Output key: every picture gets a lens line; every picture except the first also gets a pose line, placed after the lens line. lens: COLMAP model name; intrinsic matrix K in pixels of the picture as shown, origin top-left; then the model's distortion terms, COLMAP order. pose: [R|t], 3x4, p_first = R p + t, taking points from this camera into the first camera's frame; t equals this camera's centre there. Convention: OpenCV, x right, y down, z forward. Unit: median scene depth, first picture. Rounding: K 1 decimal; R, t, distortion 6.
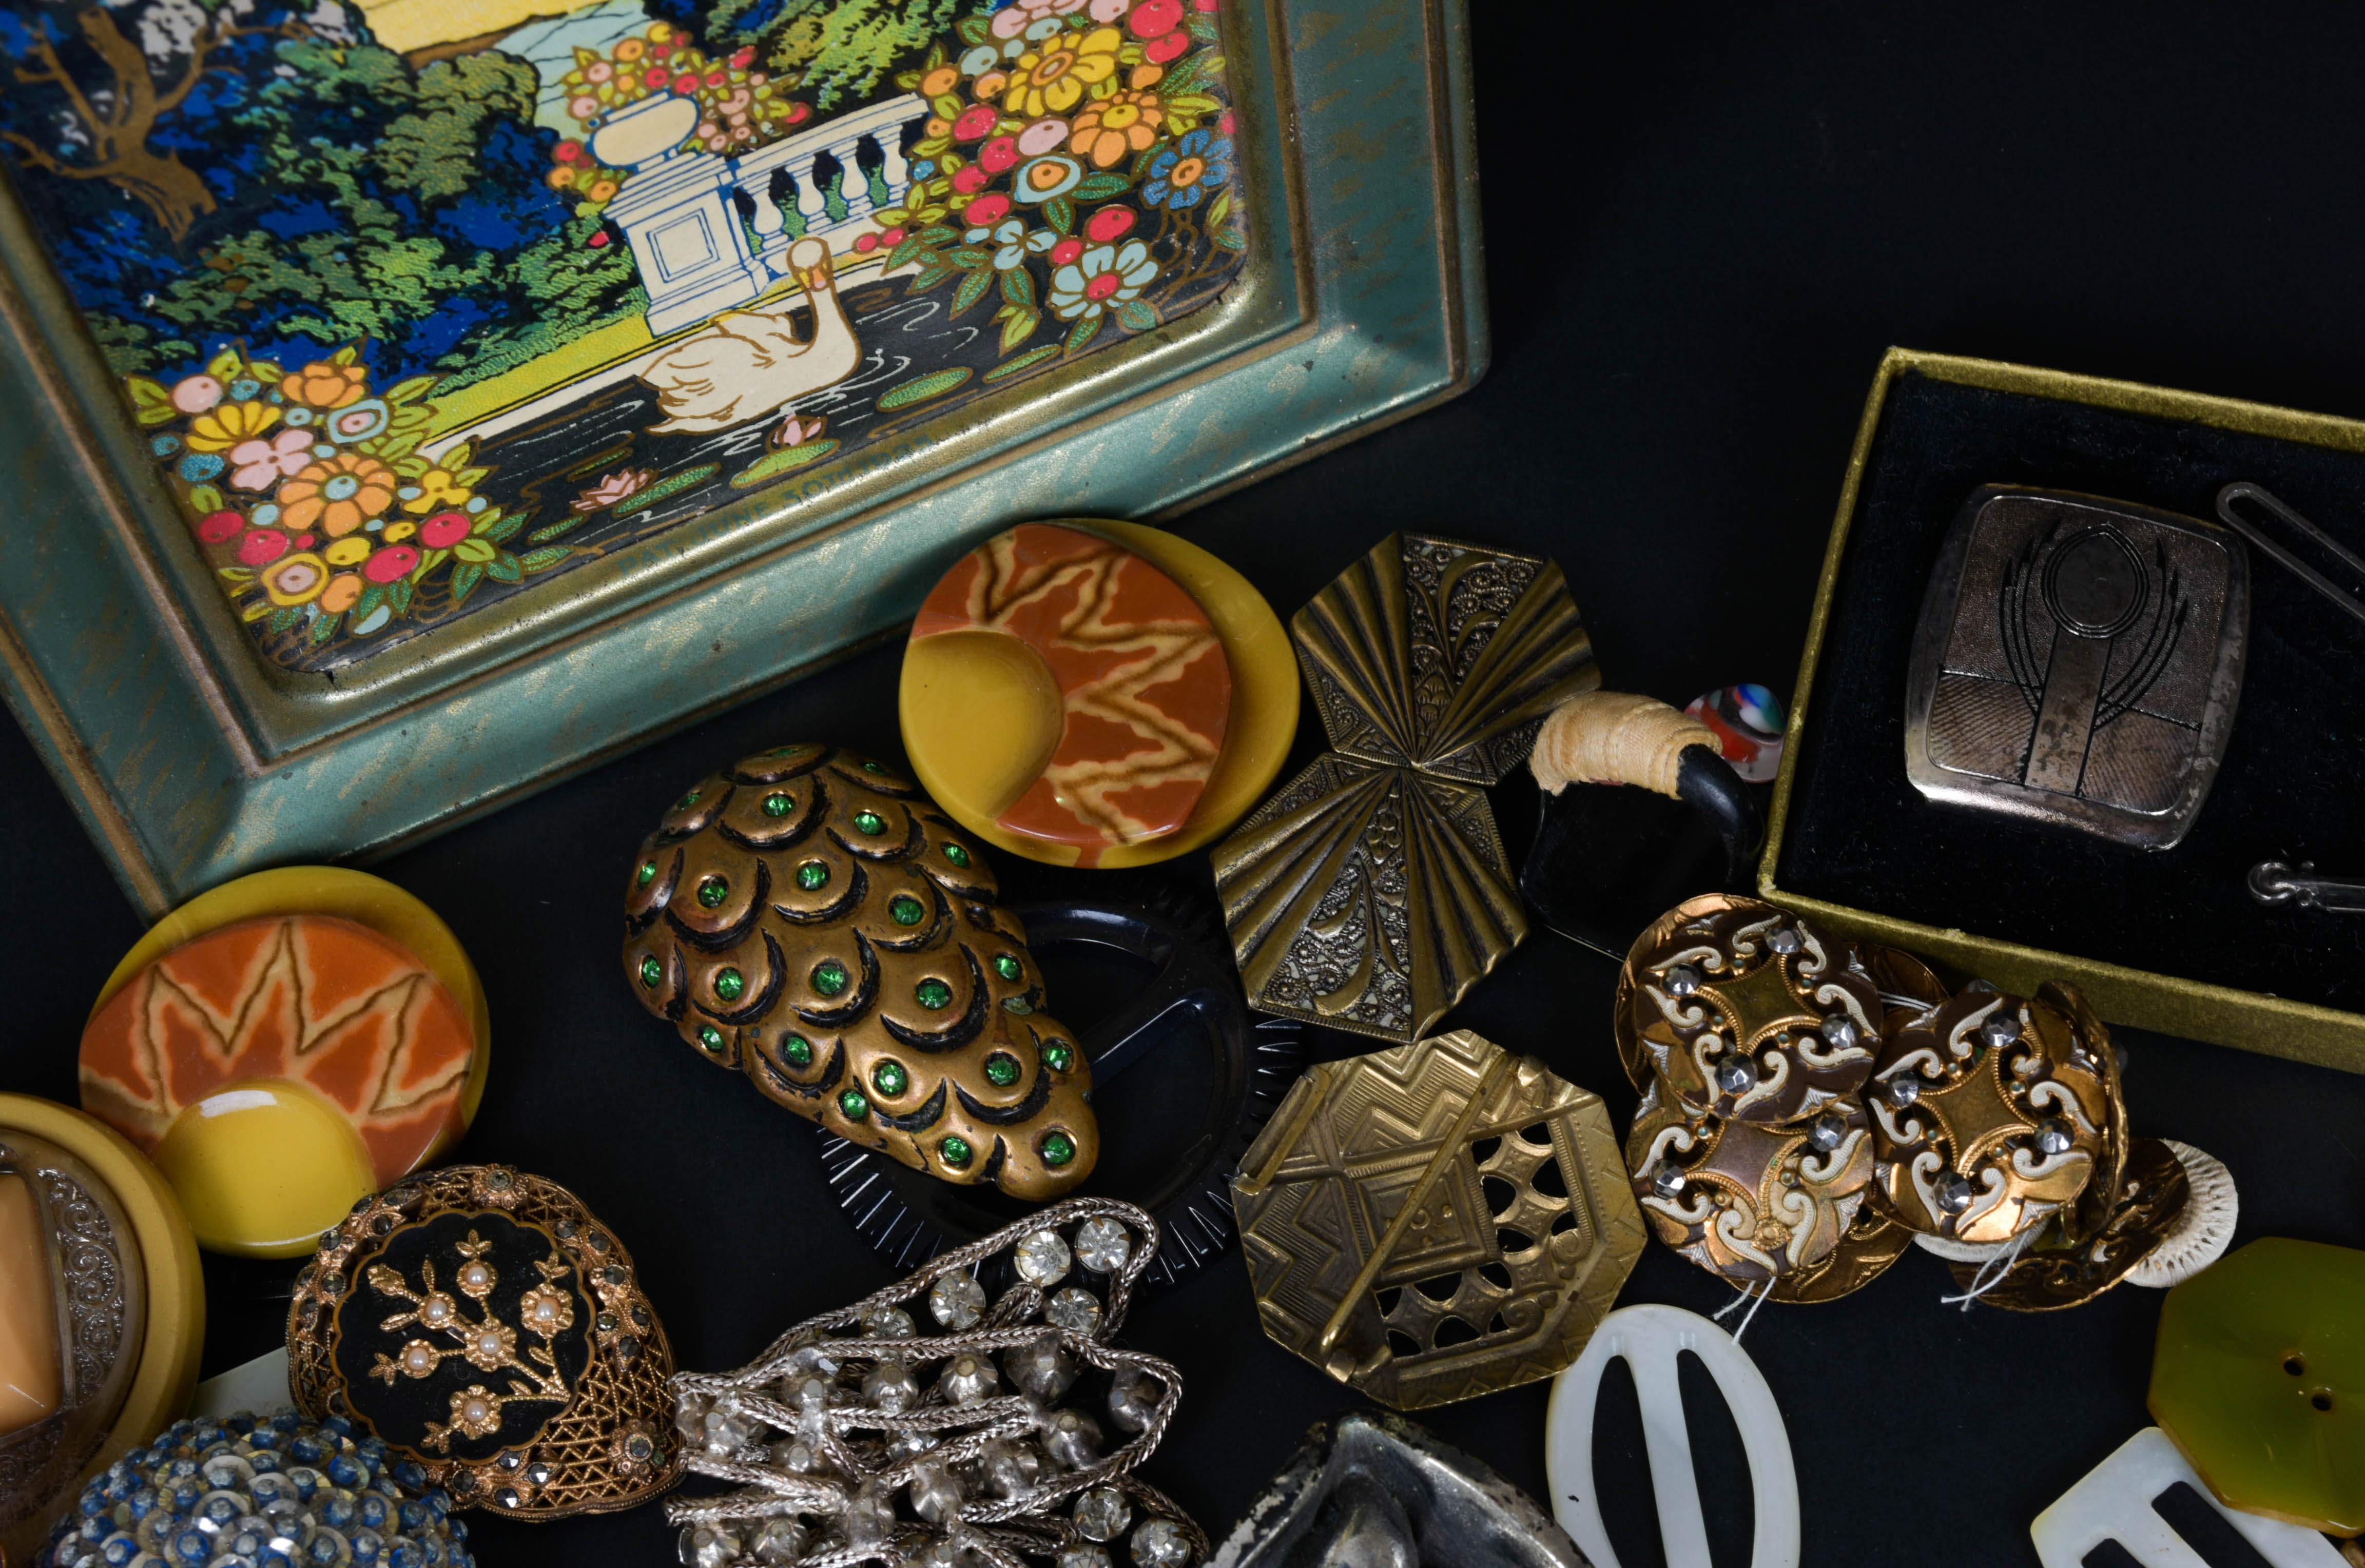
lens RADIAL K [[4149.2, 0, 1192.5], [0, 4149.2, 795.1], [0, 0, 1]] dist [-0.038632, 0.102176]
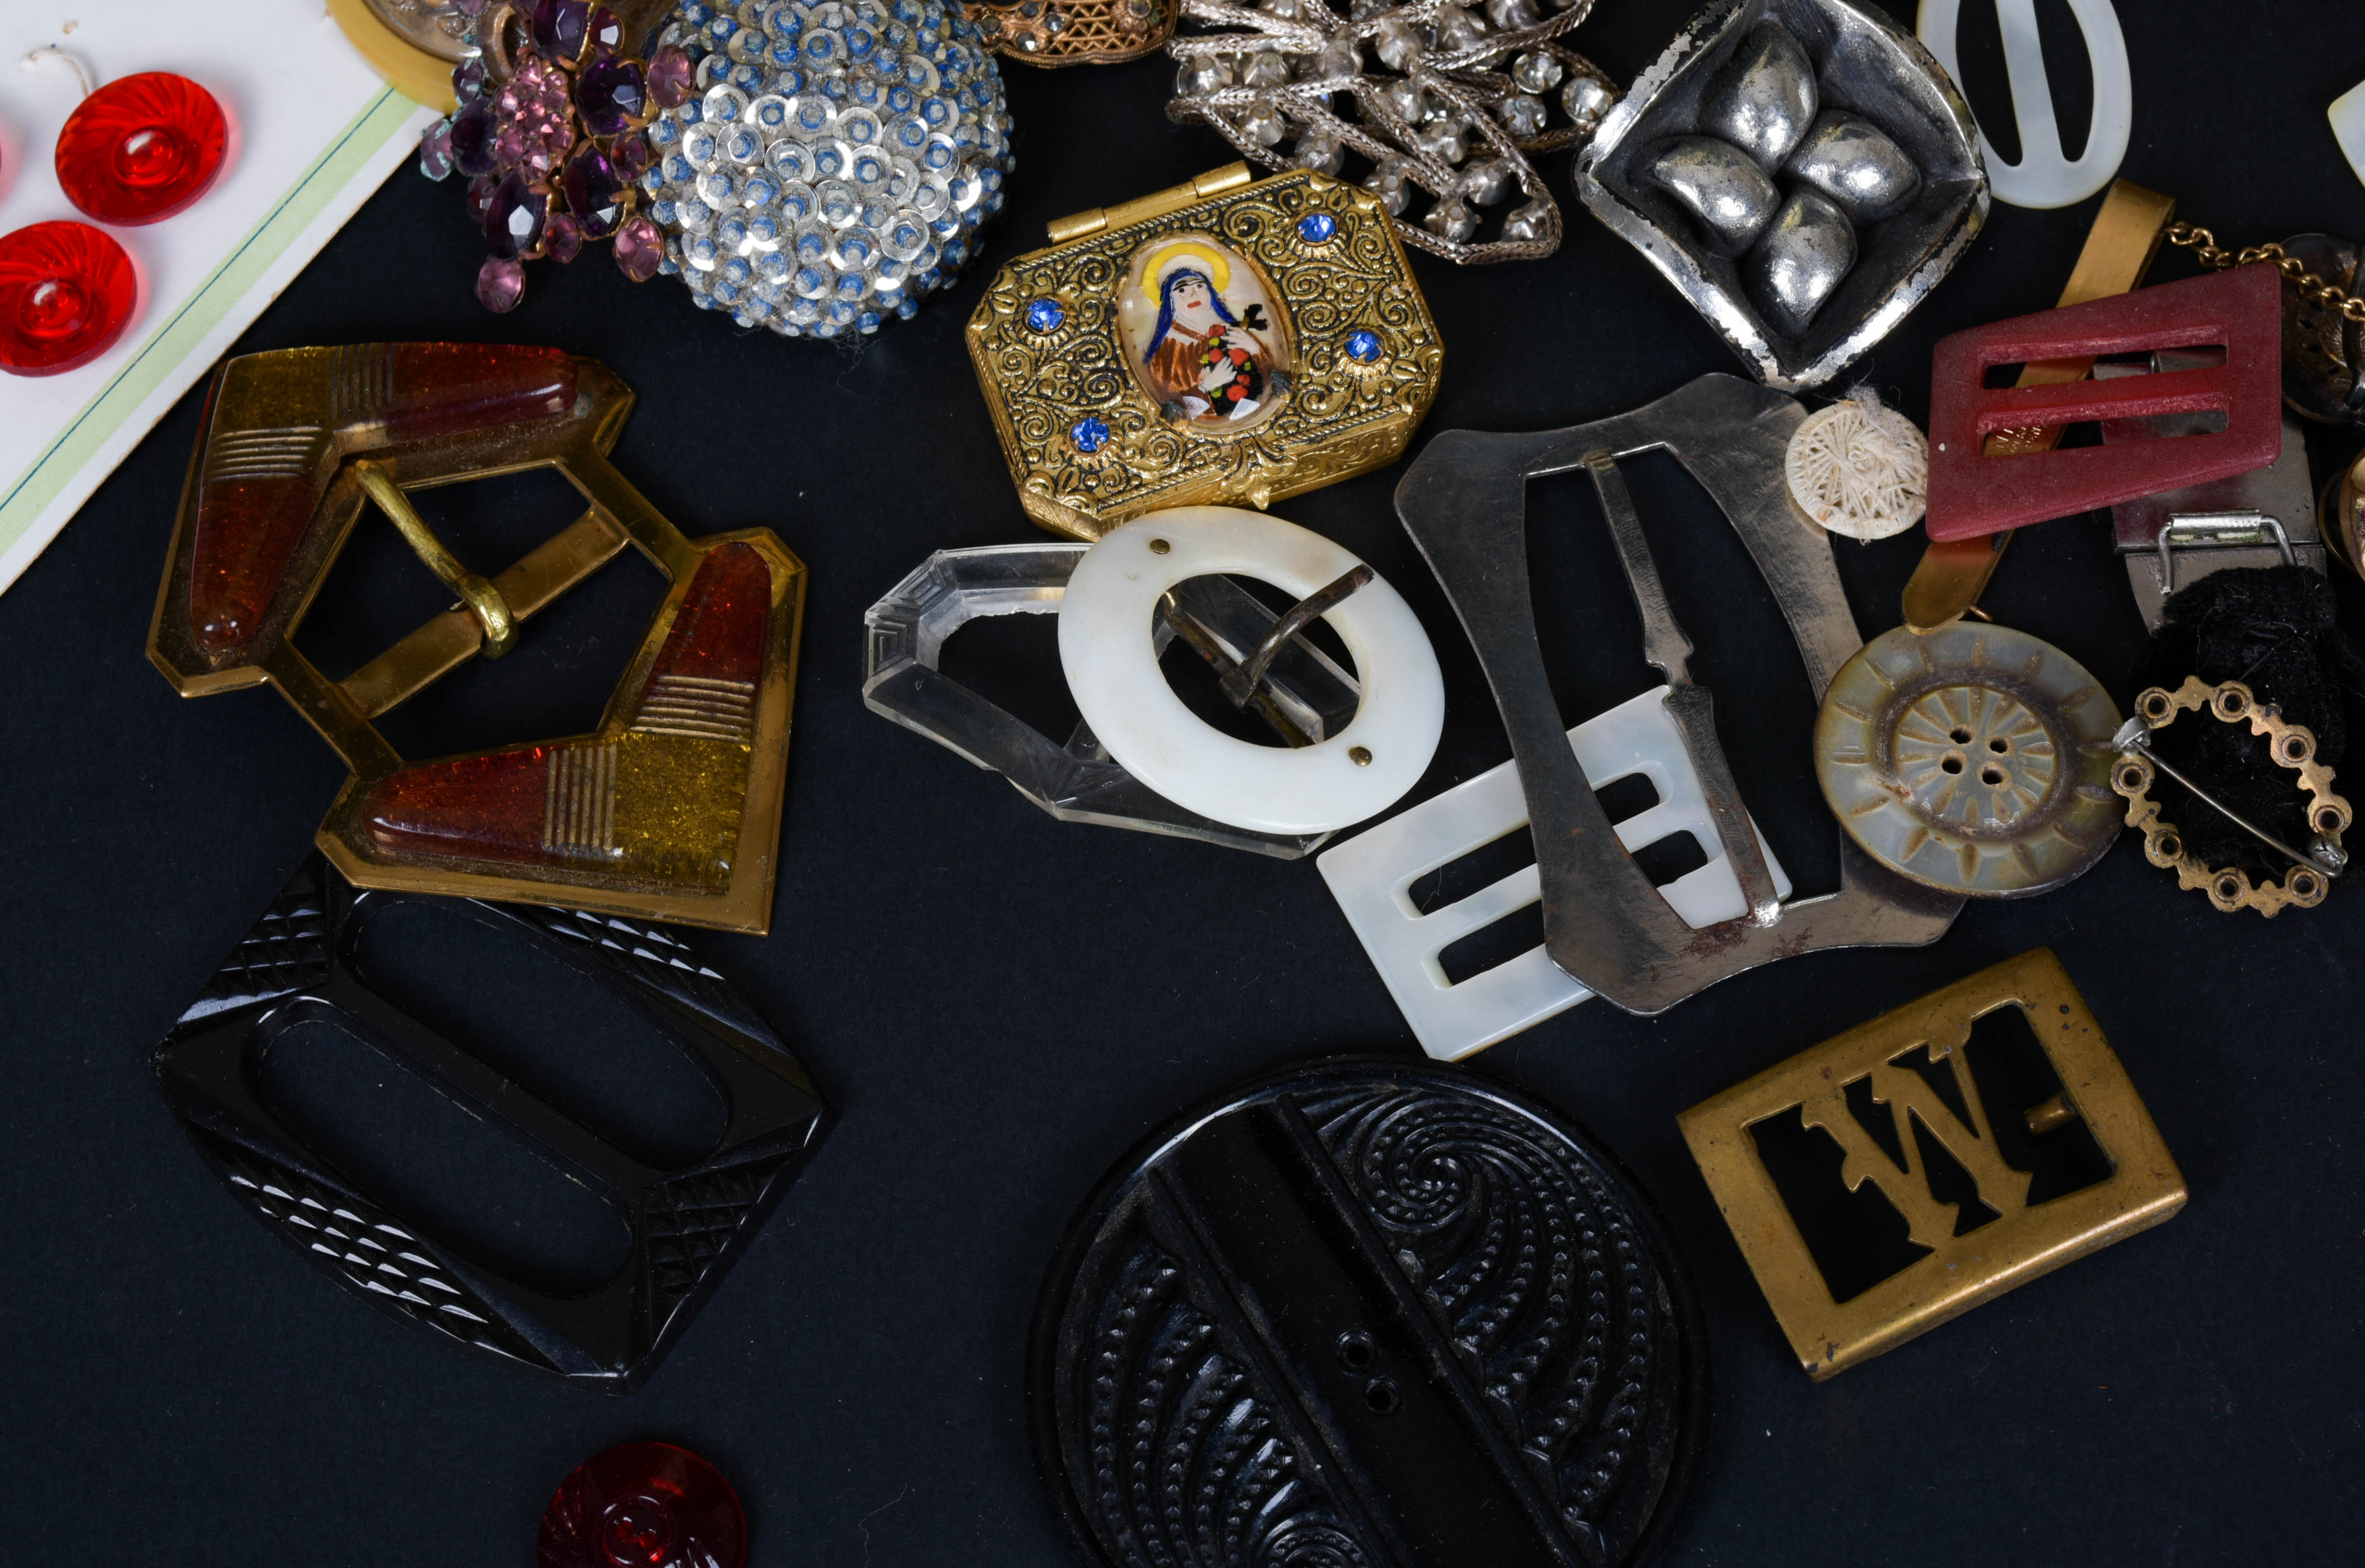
lens RADIAL K [[4149.2, 0, 1192.5], [0, 4149.2, 795.1], [0, 0, 1]] dist [-0.038632, 0.102176]
pose [[0.998929, 0.045161, 0.010088, -0.116866], [-0.046035, 0.991982, 0.117700, 0.233035], [-0.004692, -0.118039, 0.992998, -0.181598]]
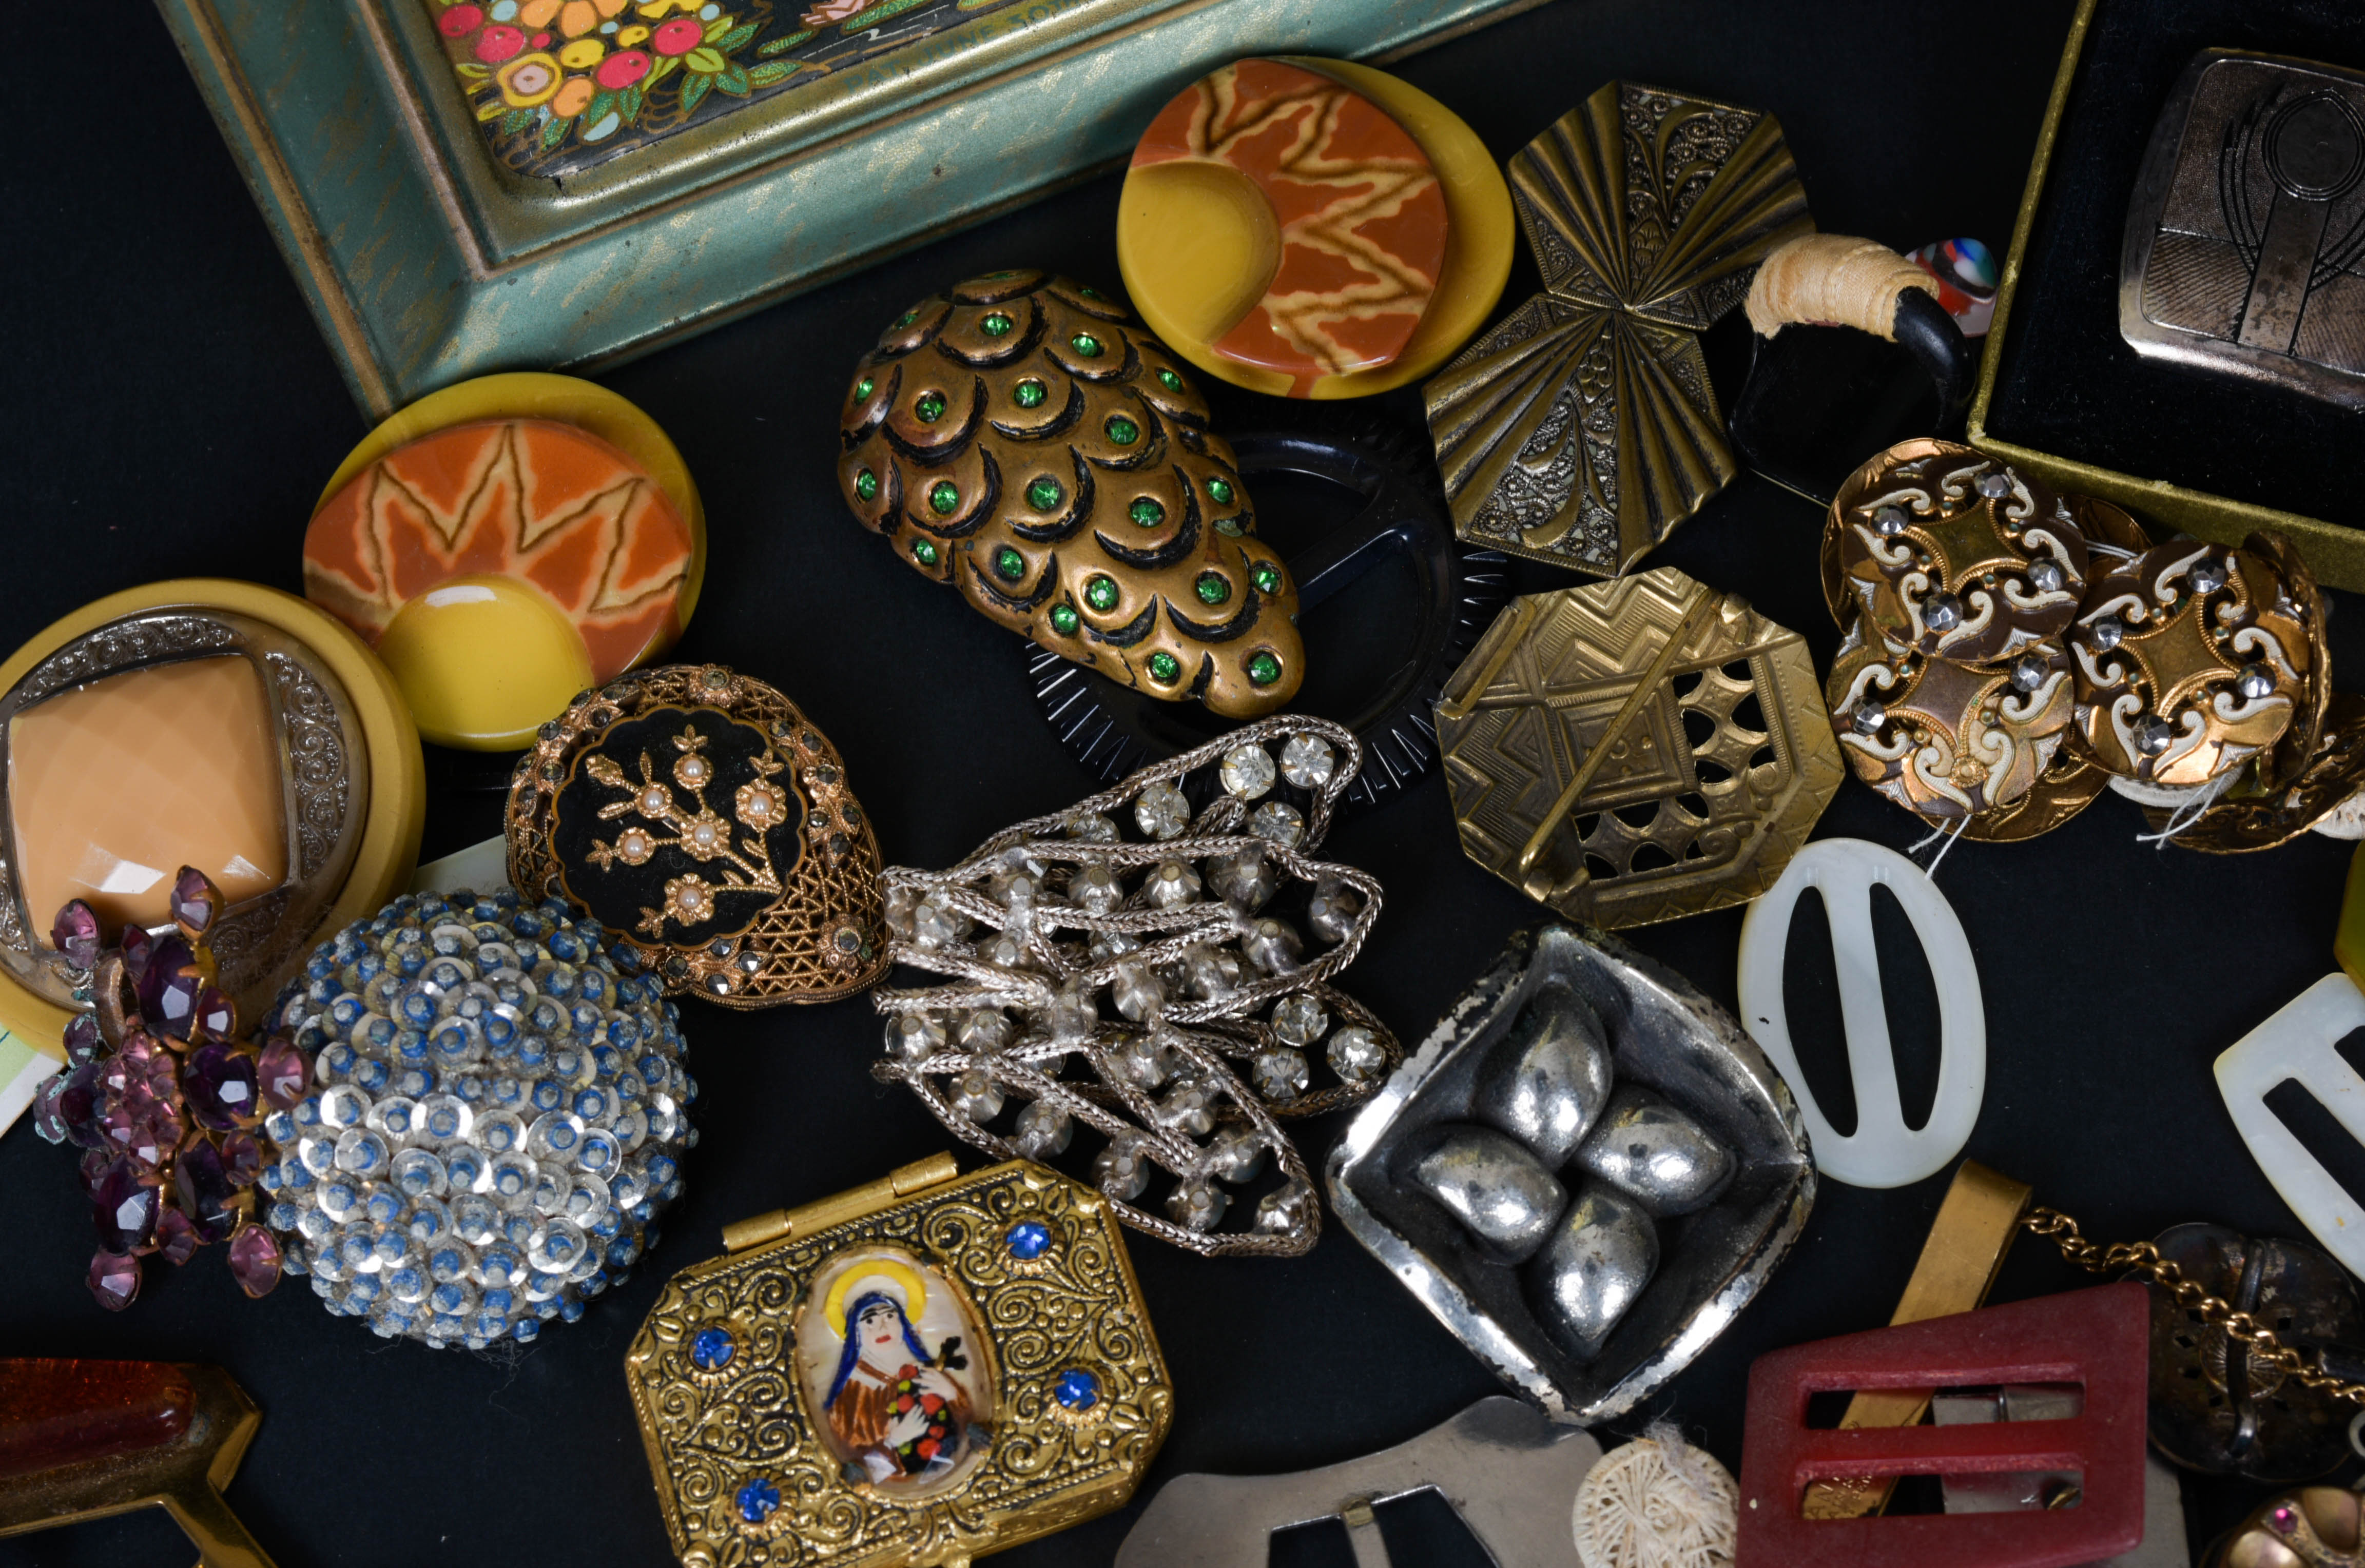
lens RADIAL K [[4149.2, 0, 1192.5], [0, 4149.2, 795.1], [0, 0, 1]] dist [-0.038632, 0.102176]
pose [[0.999092, 0.036336, -0.022266, -0.026303], [-0.034721, 0.997006, 0.069087, 0.046647], [0.024710, -0.068251, 0.997362, -0.015307]]
